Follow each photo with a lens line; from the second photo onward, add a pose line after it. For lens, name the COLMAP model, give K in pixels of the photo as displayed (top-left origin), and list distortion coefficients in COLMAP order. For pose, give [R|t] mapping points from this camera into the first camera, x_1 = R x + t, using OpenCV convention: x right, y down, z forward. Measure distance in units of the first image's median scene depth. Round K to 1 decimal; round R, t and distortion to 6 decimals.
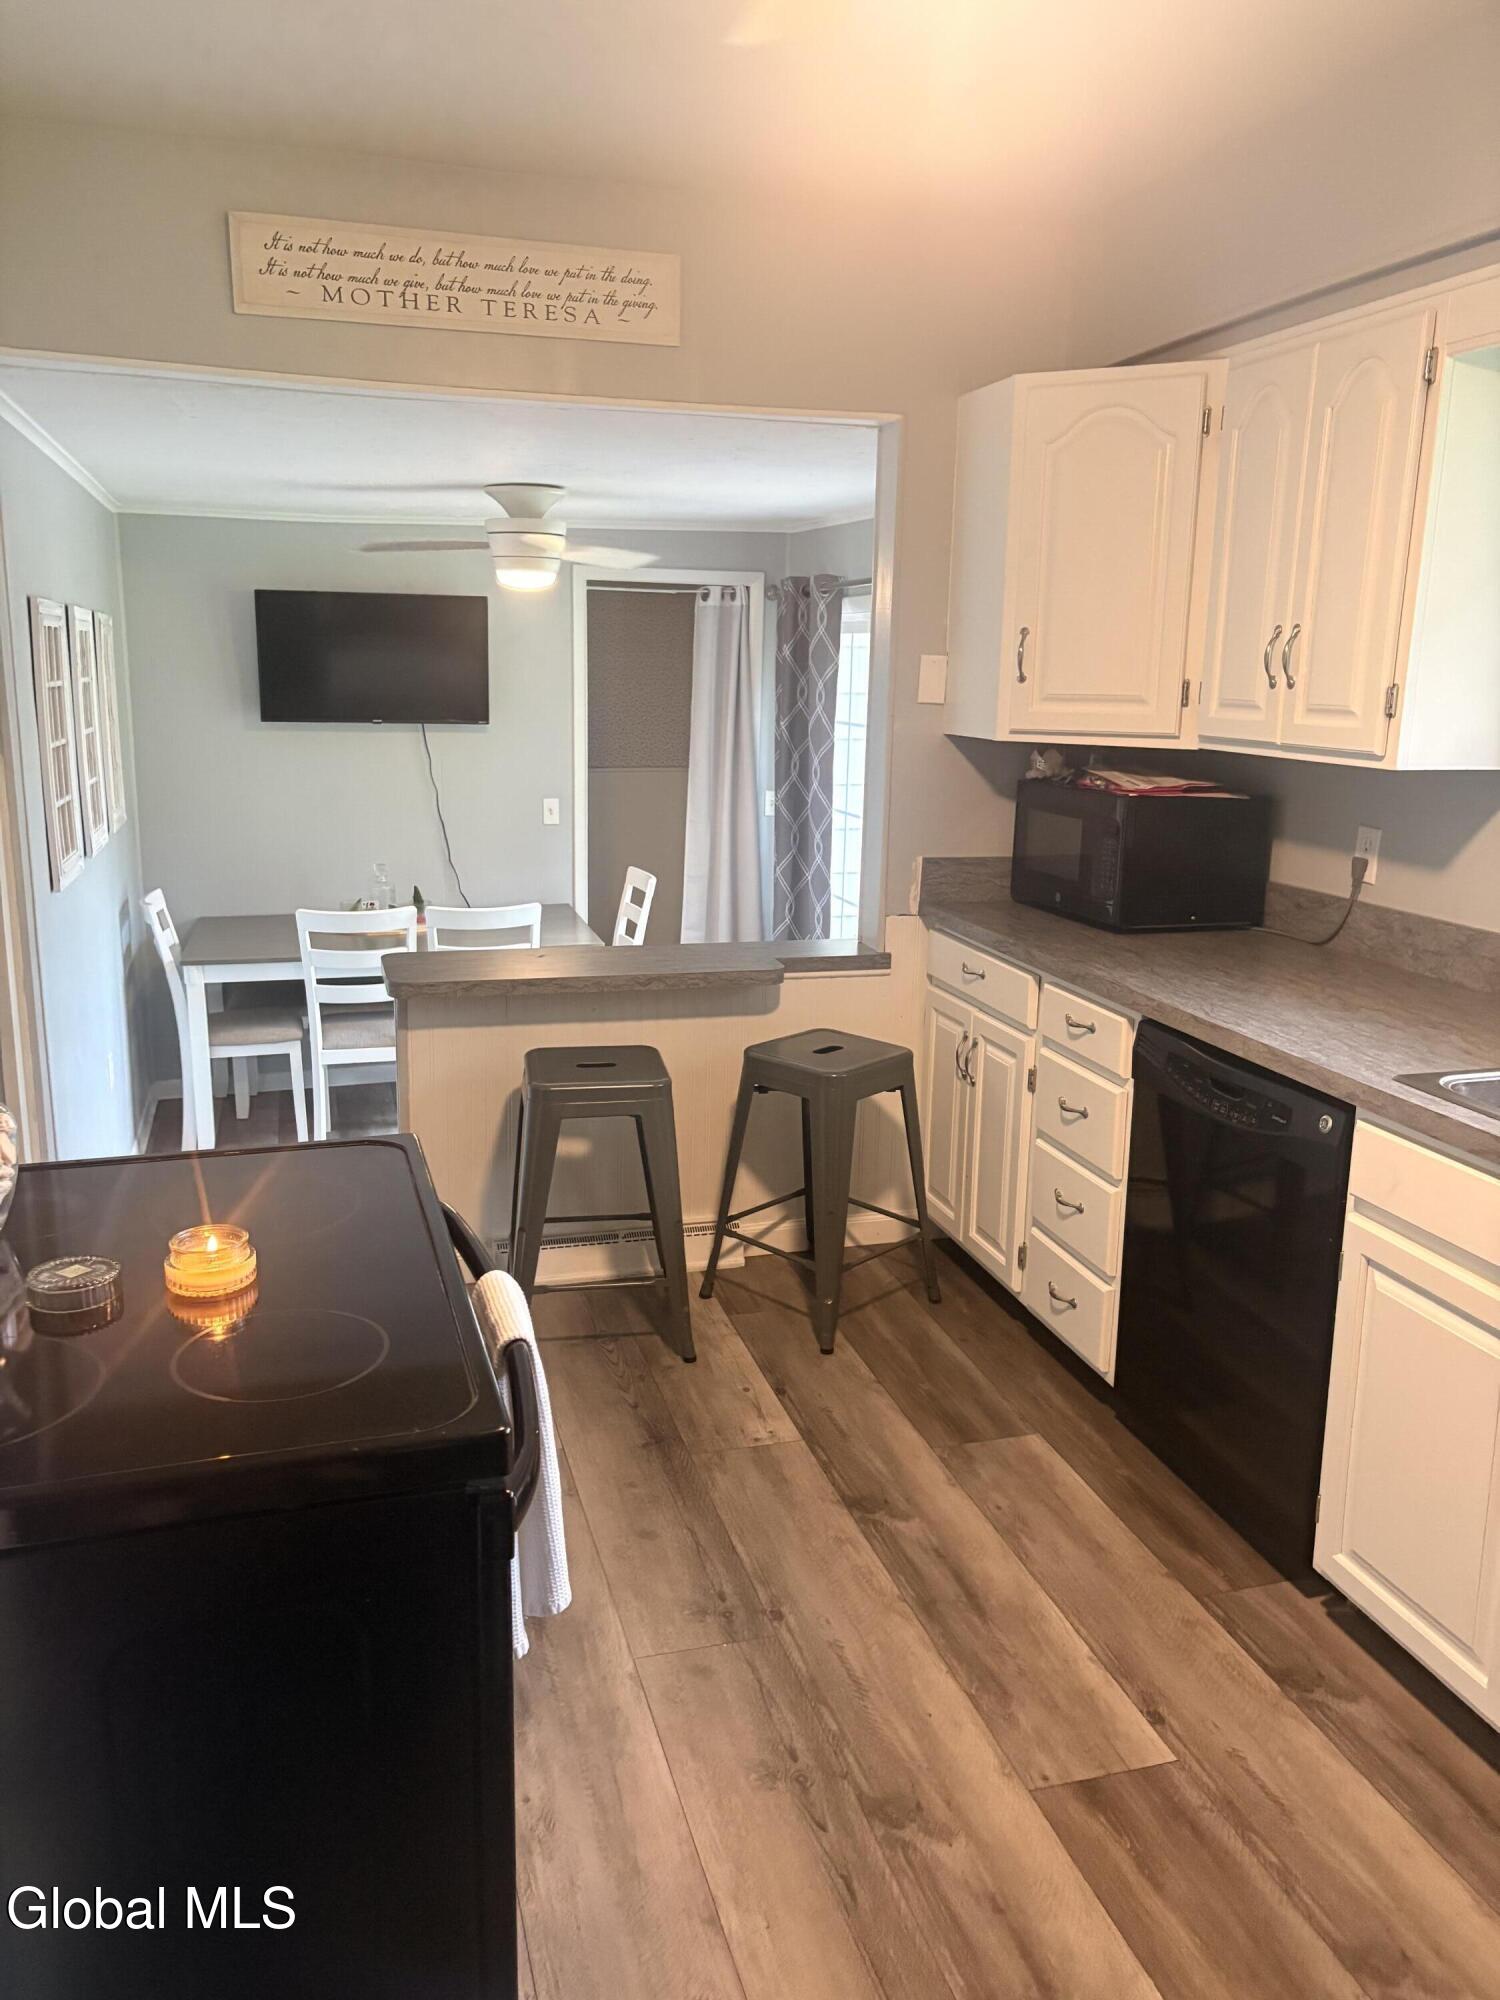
lens RADIAL K [[1517.0, 0, 729.9], [0, 1517.0, 1006.8], [0, 0, 1]] dist [0.048055, -0.051503]
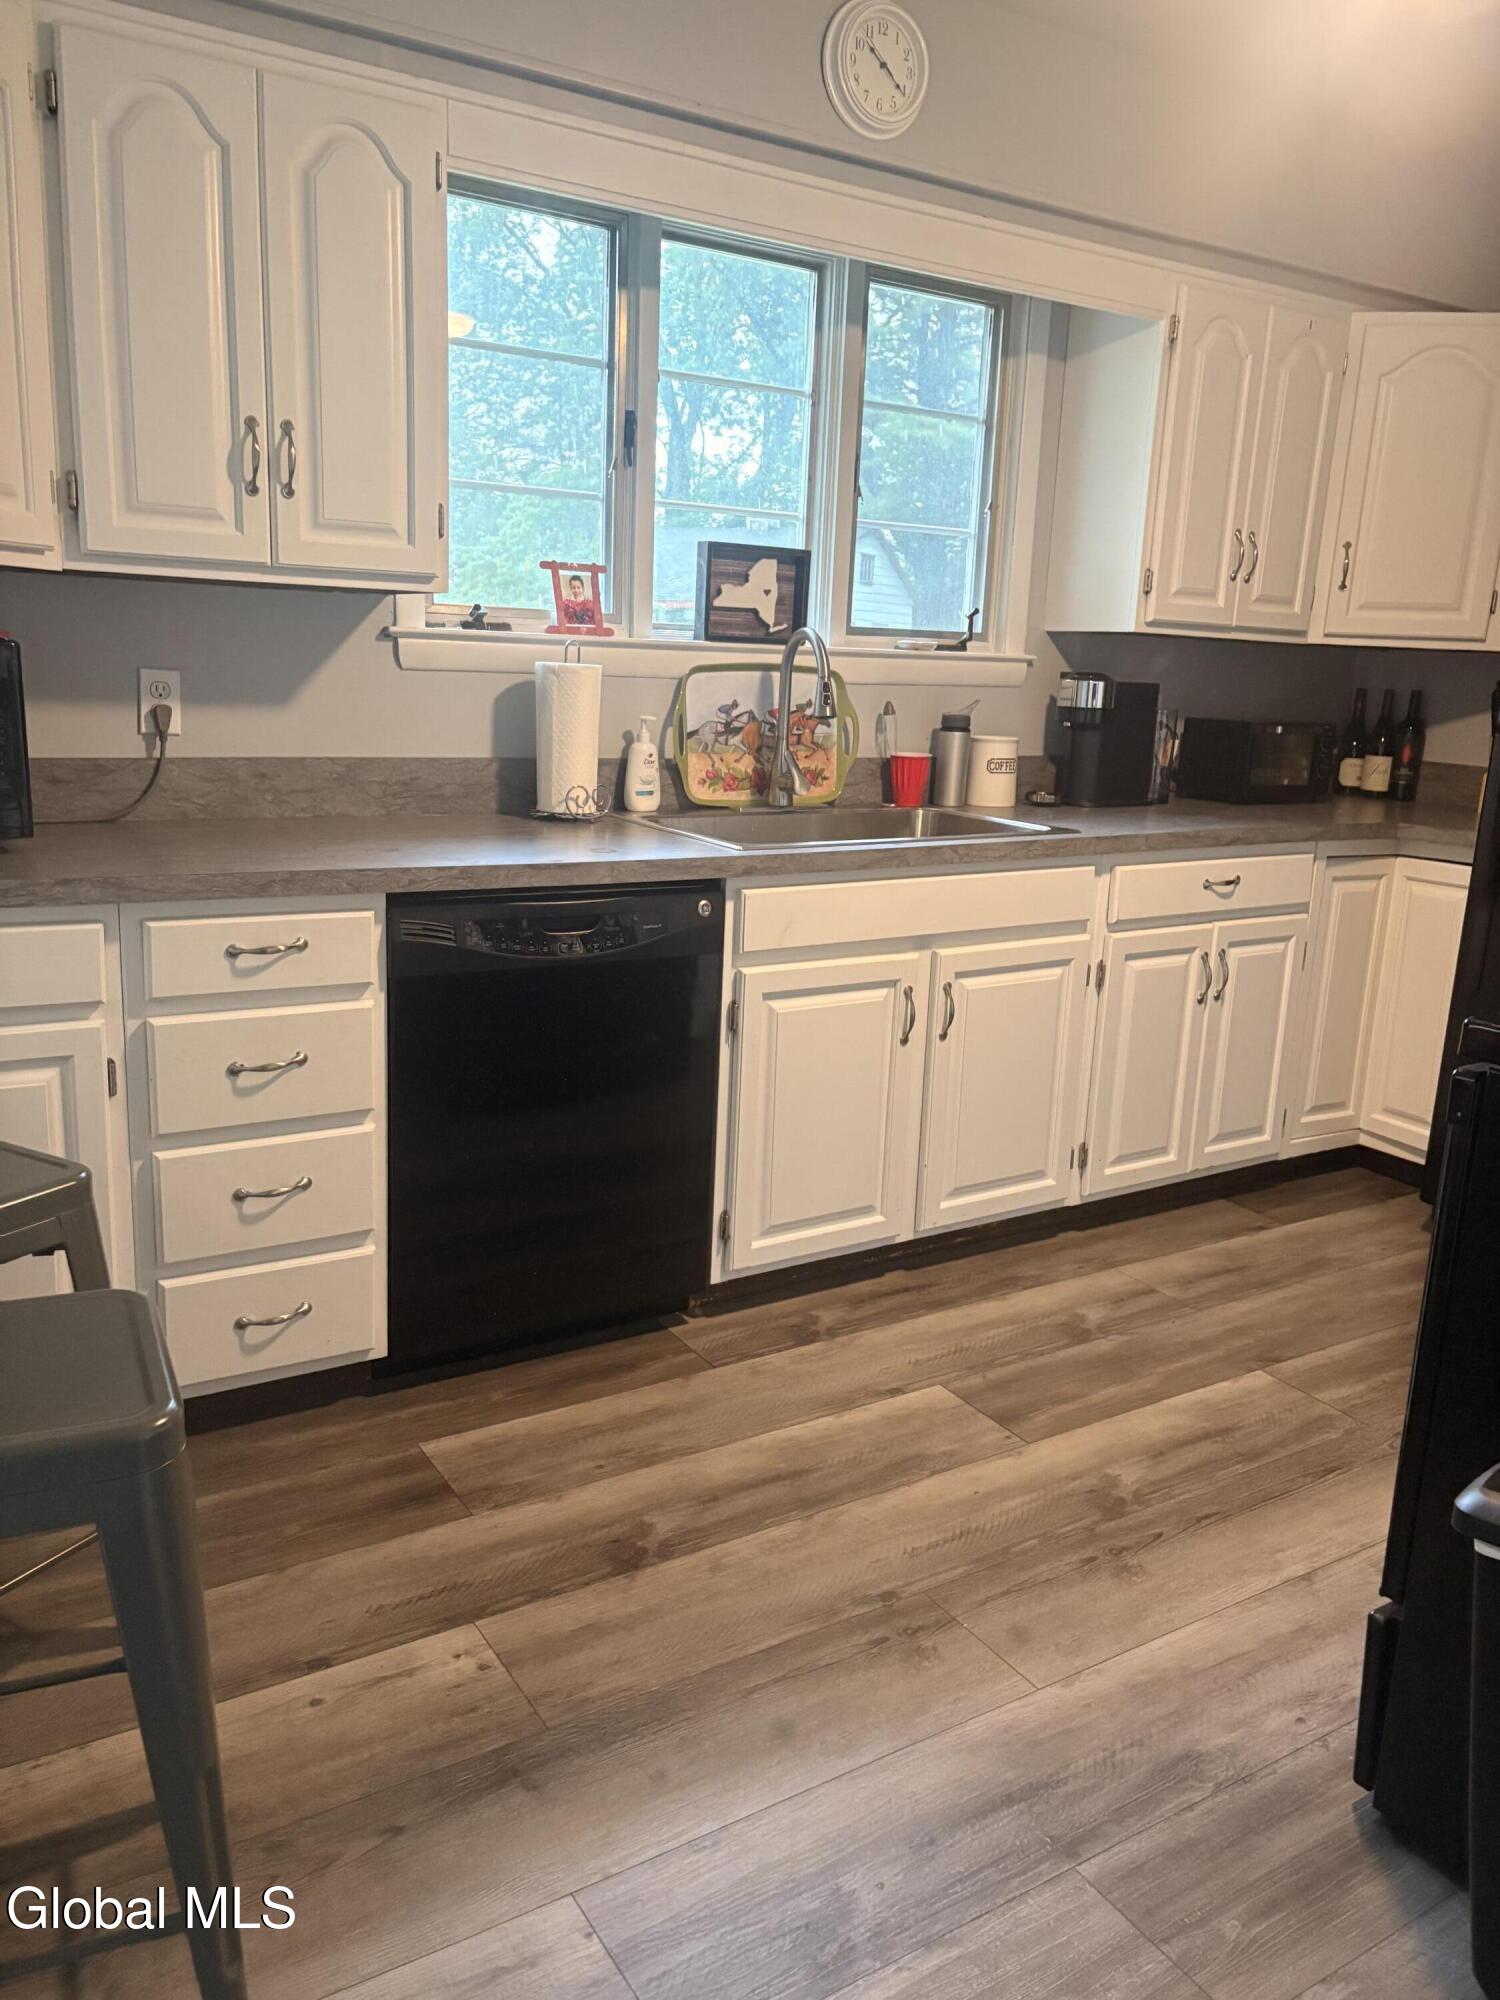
lens RADIAL K [[1517.0, 0, 763.9], [0, 1517.0, 1006.0], [0, 0, 1]] dist [0.048055, -0.051503]
pose [[-0.288606, -0.247557, 0.924890, -0.606229], [0.170332, 0.937311, 0.304032, -0.168249], [-0.942175, 0.245284, -0.228346, 1.086809]]
